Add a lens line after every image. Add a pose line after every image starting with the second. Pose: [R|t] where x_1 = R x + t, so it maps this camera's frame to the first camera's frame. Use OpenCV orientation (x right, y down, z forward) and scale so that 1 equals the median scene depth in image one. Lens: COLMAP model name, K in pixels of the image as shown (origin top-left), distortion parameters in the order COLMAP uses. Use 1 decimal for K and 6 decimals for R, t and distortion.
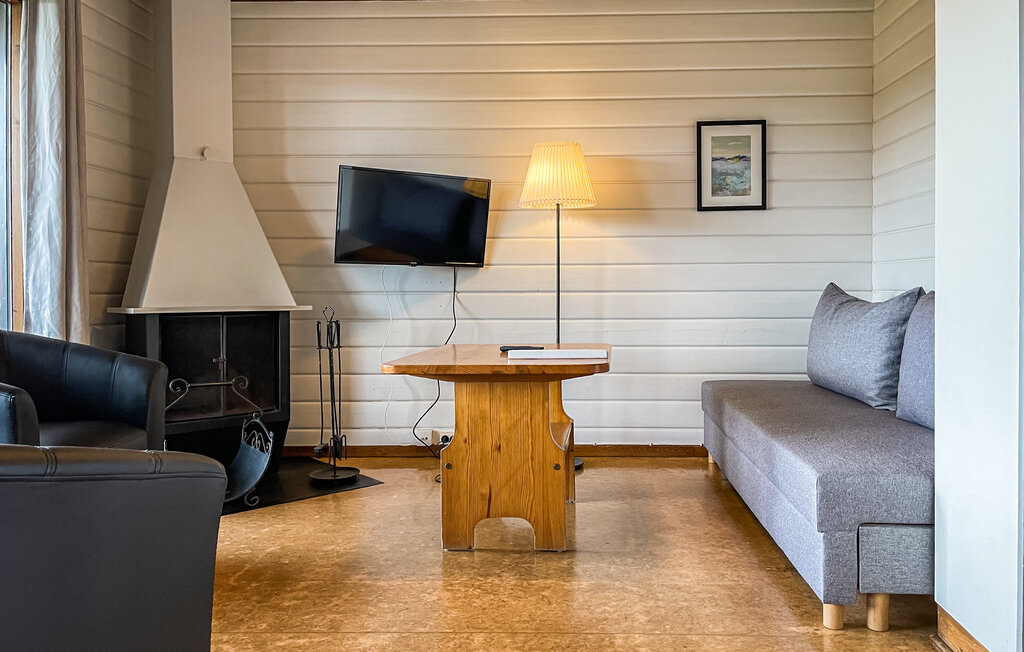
lens RADIAL K [[1238.1, 0, 512.0], [0, 1238.1, 326.0], [0, 0, 1]] dist [0.218408, -0.679469]
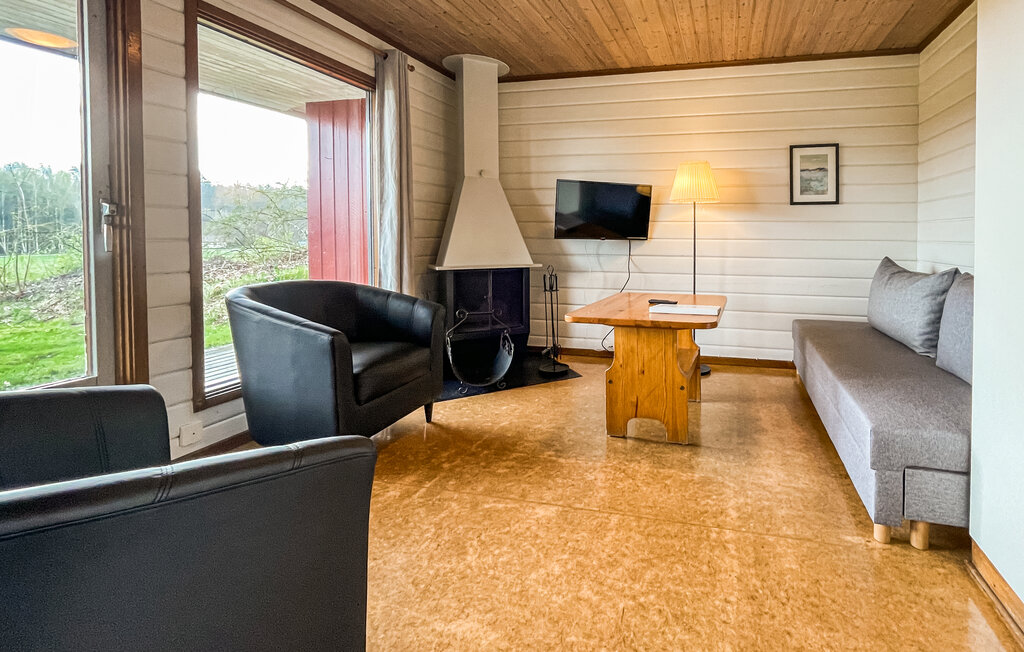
lens RADIAL K [[712.6, 0, 510.8], [0, 712.6, 273.2], [0, 0, 1]] dist [-0.001733, -0.005740]
pose [[0.971952, 0.005542, -0.235114, 0.032795], [-0.001723, 0.999863, 0.016448, -0.031721], [0.235173, -0.015582, 0.971829, 0.121825]]
